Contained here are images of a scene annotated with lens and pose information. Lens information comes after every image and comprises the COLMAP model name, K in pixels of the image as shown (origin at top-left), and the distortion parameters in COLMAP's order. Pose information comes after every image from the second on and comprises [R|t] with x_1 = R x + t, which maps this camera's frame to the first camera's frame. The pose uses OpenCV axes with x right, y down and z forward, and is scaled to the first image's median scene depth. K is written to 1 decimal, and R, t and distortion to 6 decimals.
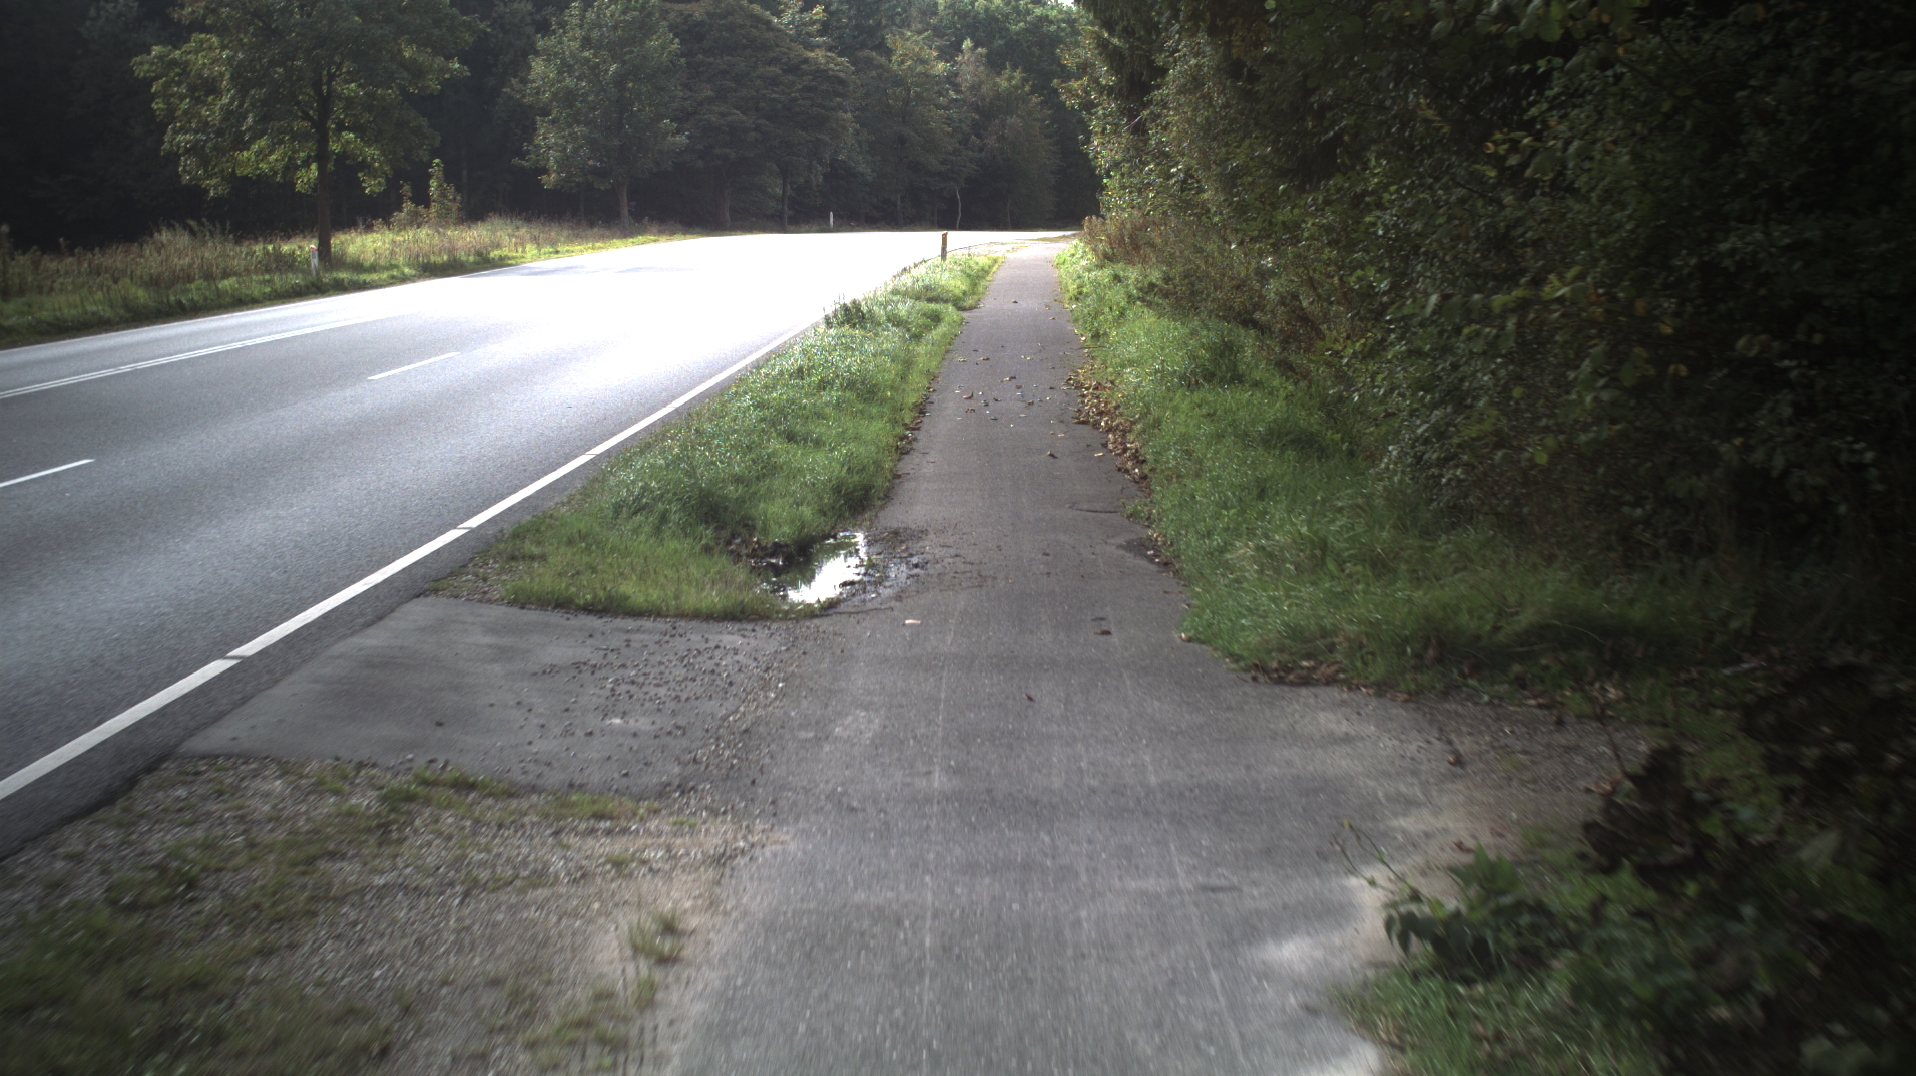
lens RADIAL K [[3833.1, 0, 968.5], [0, 3833.1, 554.2], [0, 0, 1]] dist [-0.232039, 0.000000]
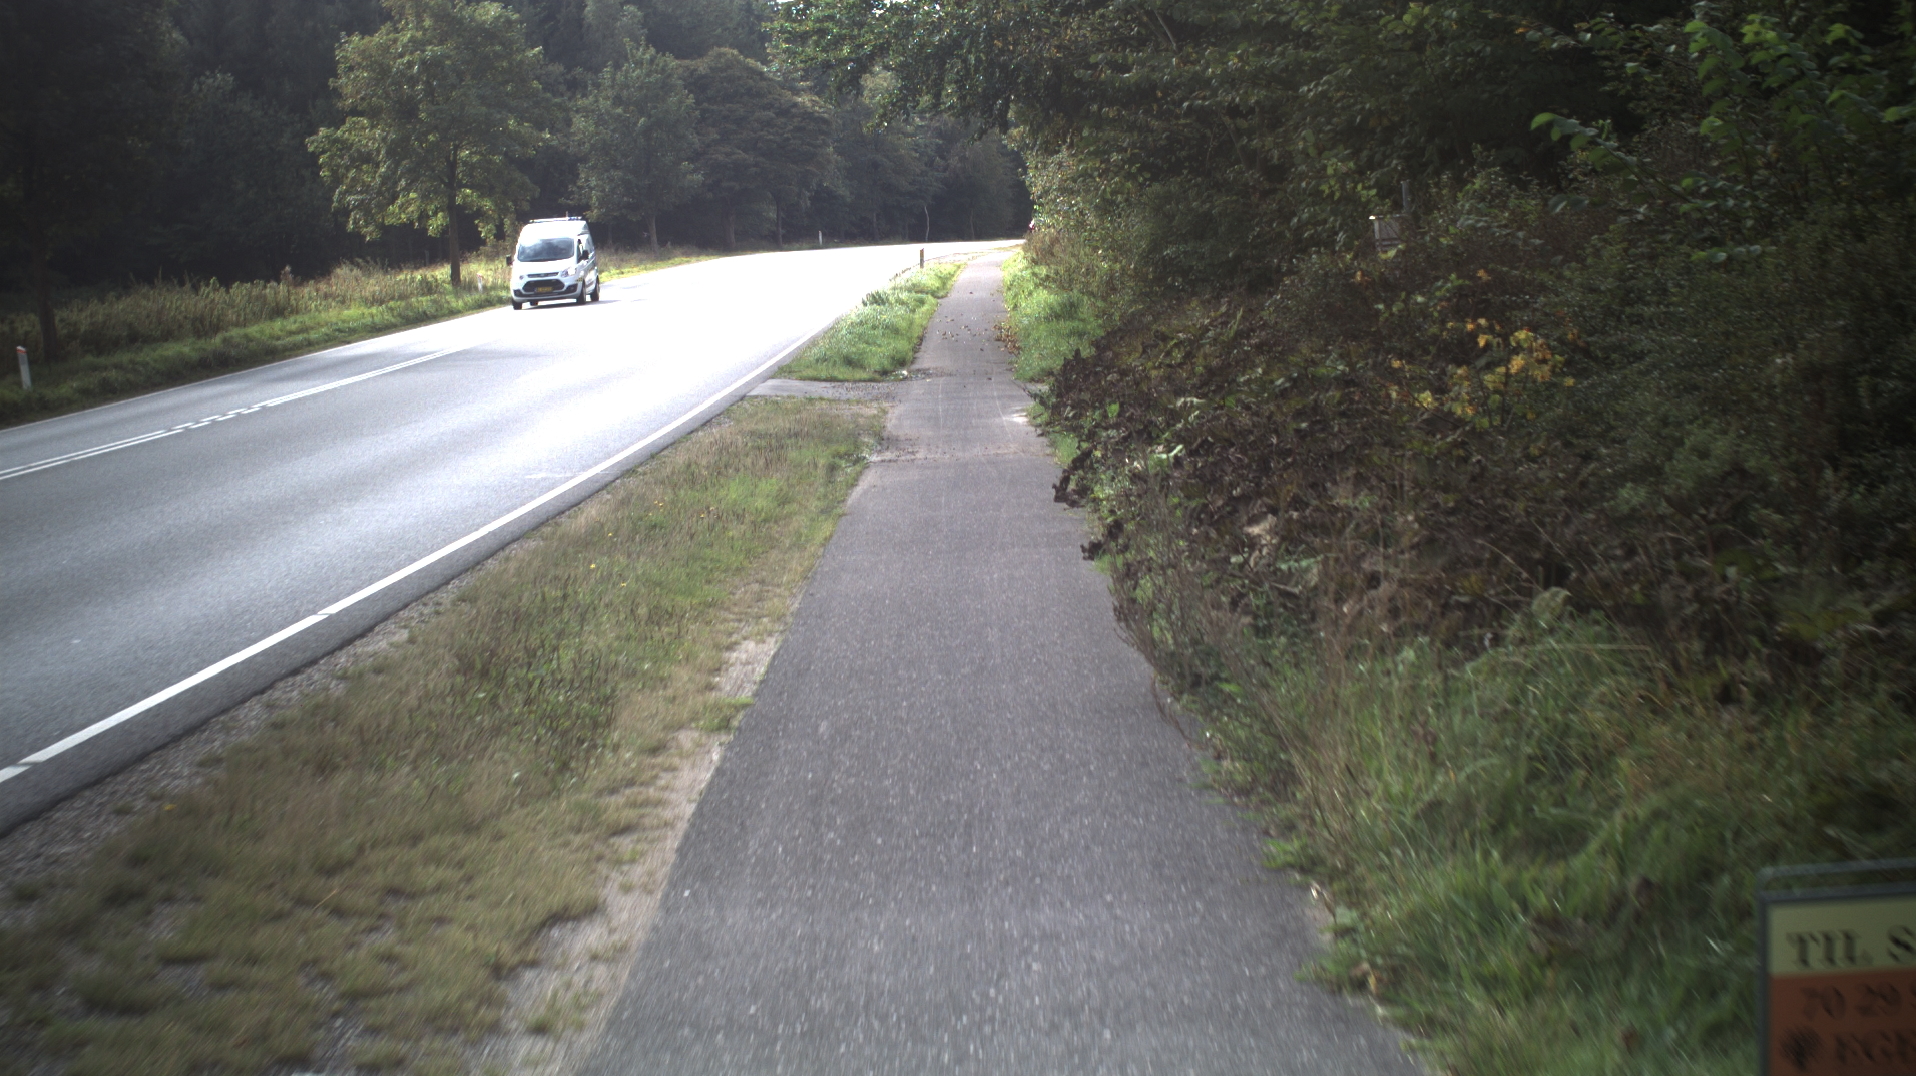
lens RADIAL K [[3833.1, 0, 962.0], [0, 3833.1, 537.5], [0, 0, 1]] dist [-0.232039, 0.000000]
pose [[0.999280, -0.037745, 0.003958, -0.001108], [0.037770, 0.999266, -0.006439, 0.038795], [-0.003712, 0.006584, 0.999971, -0.495298]]
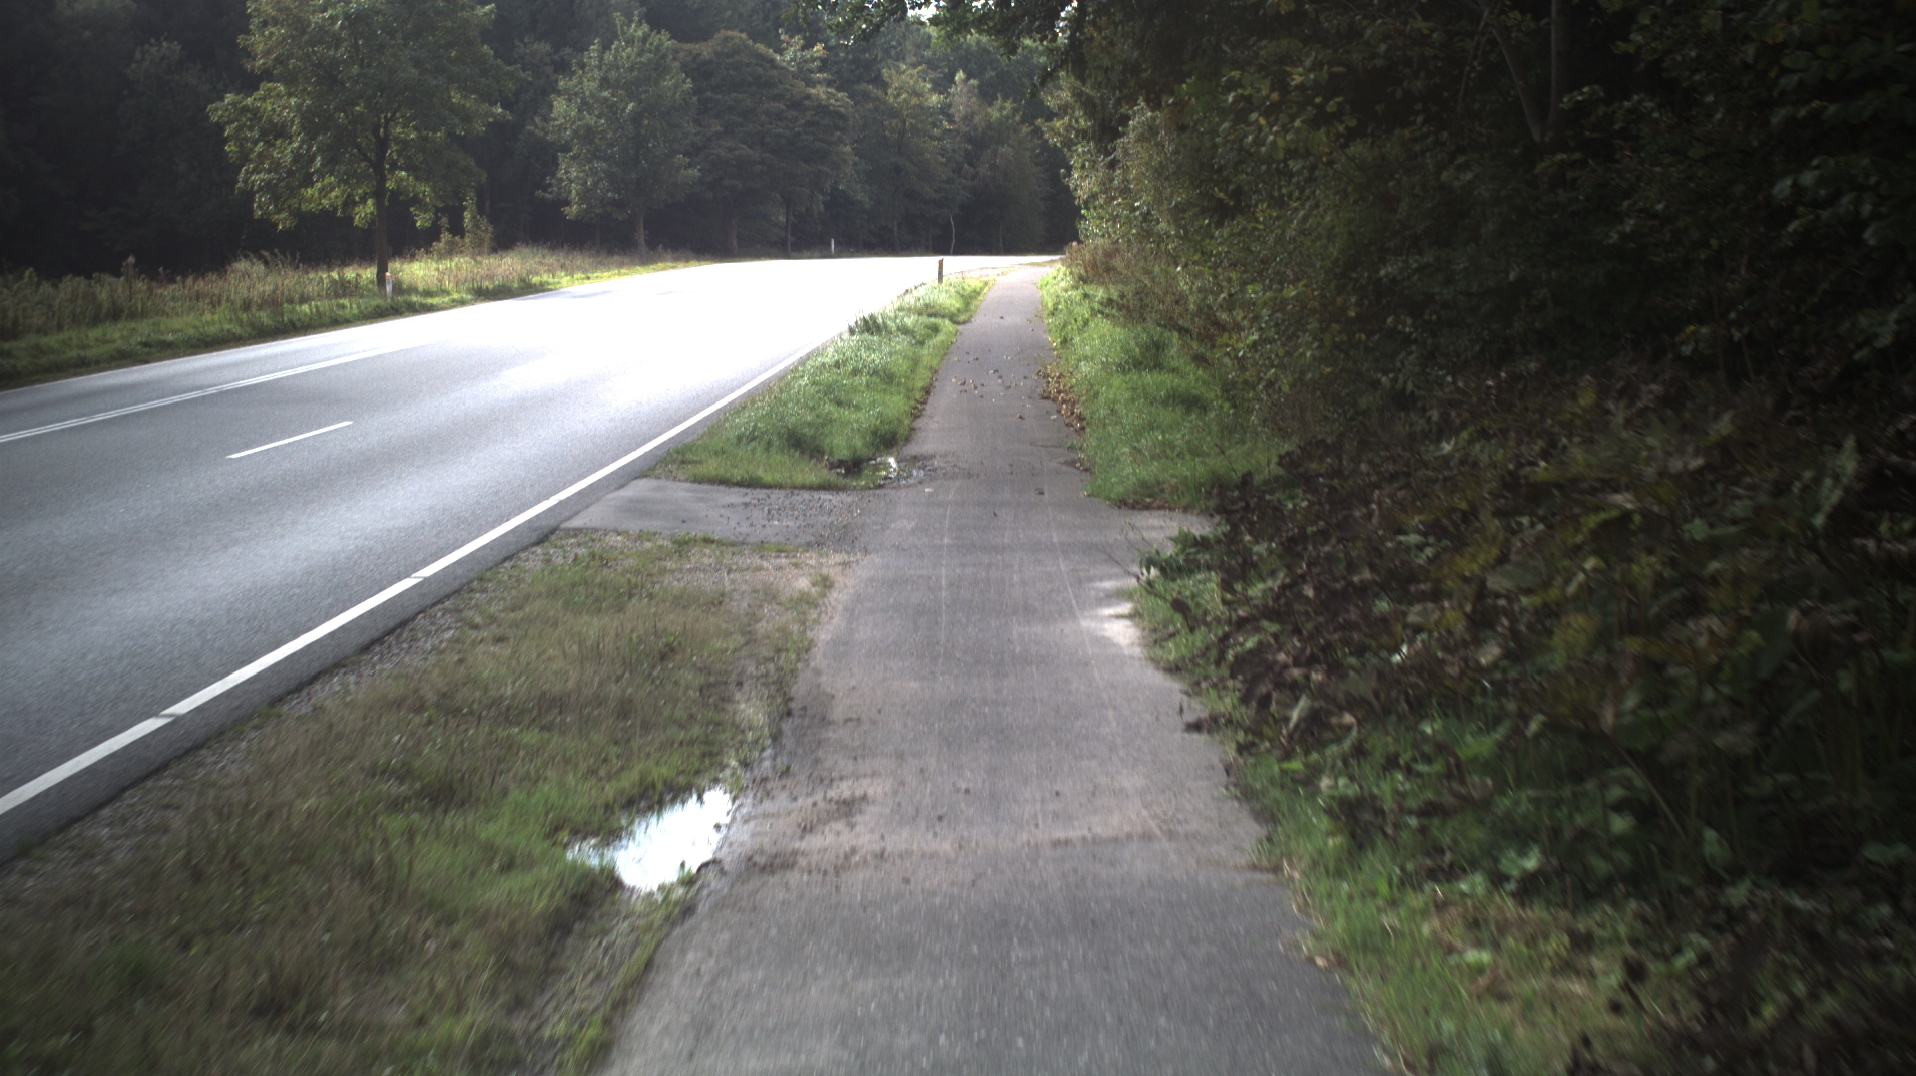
lens RADIAL K [[3833.1, 0, 956.1], [0, 3833.1, 530.8], [0, 0, 1]] dist [-0.232039, 0.000000]
pose [[0.999975, -0.006686, -0.002142, 0.000232], [0.006659, 0.999901, -0.012420, 0.013265], [0.002225, 0.012406, 0.999921, -0.164742]]
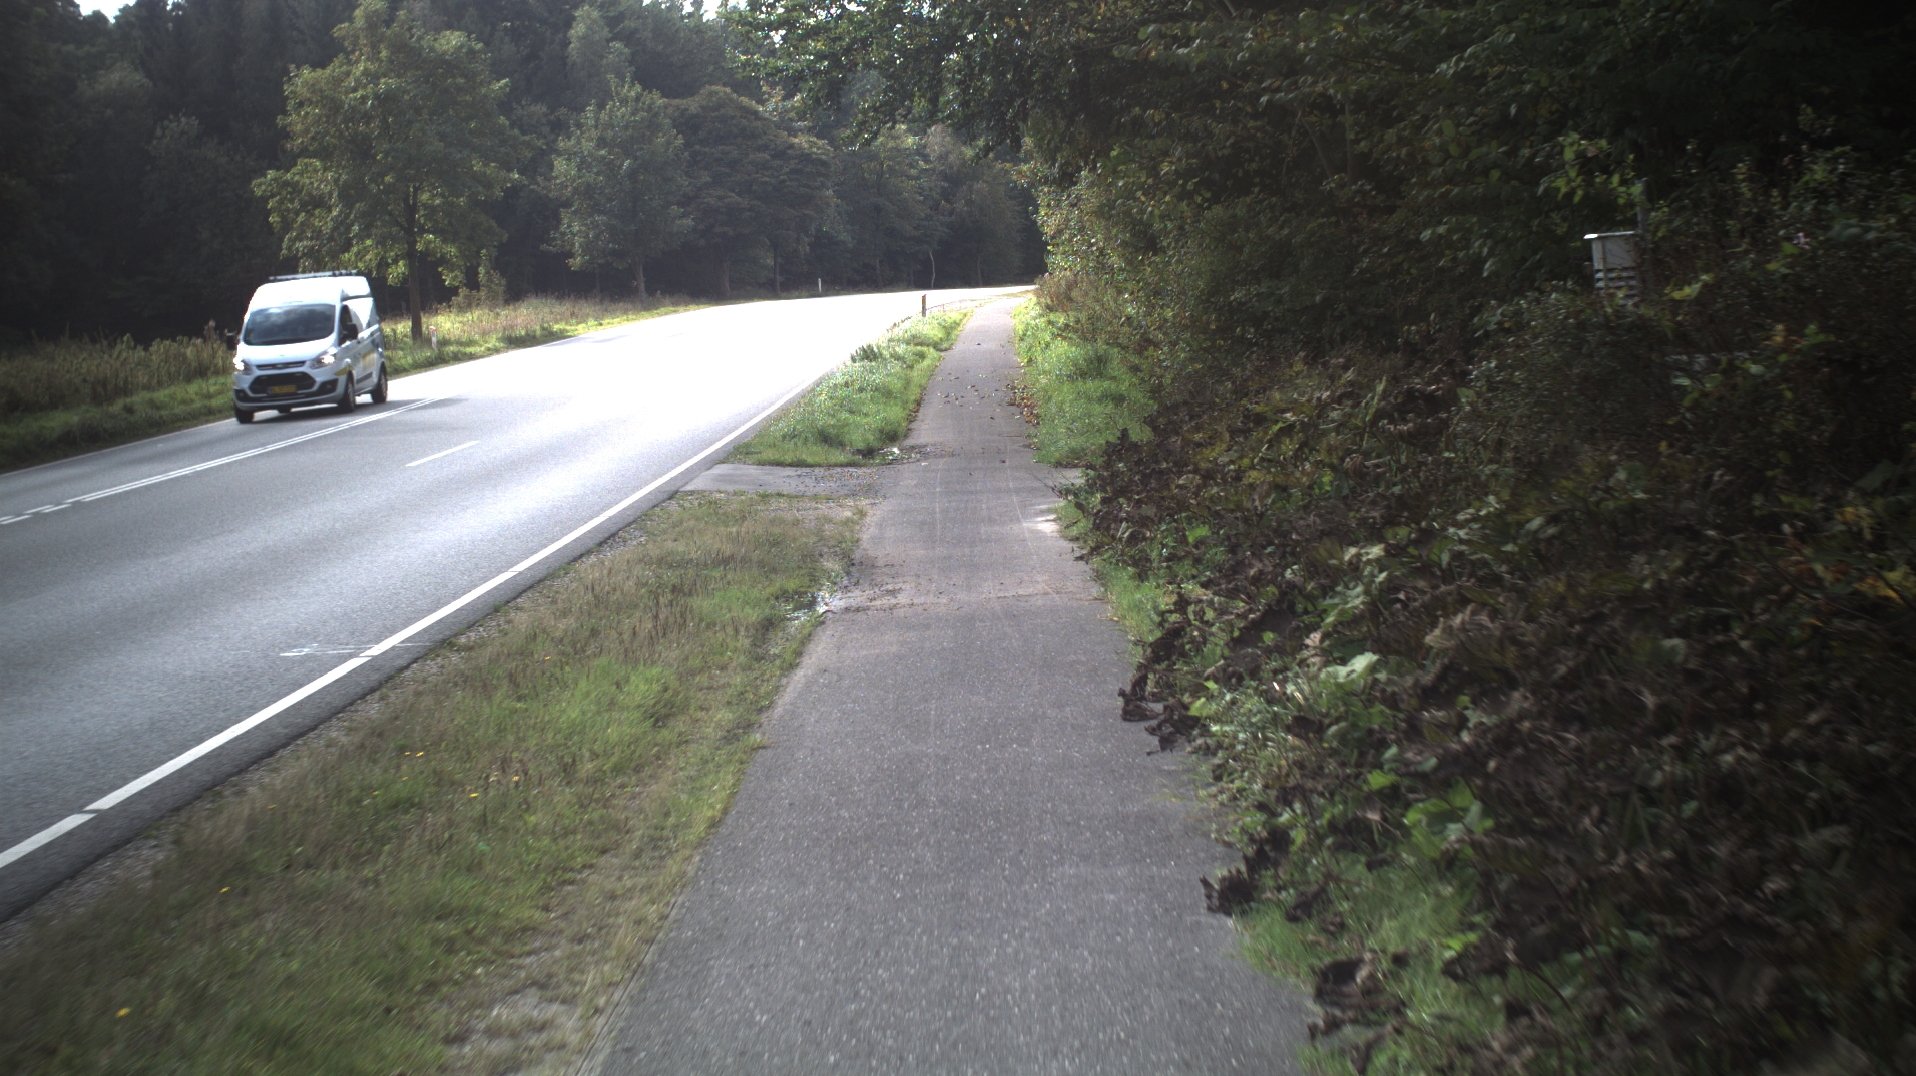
lens RADIAL K [[3833.1, 0, 948.5], [0, 3833.1, 531.9], [0, 0, 1]] dist [-0.232039, 0.000000]
pose [[0.998912, -0.046611, -0.001562, 0.000533], [0.046569, 0.998704, -0.020526, 0.025799], [0.002517, 0.020431, 0.999788, -0.329974]]
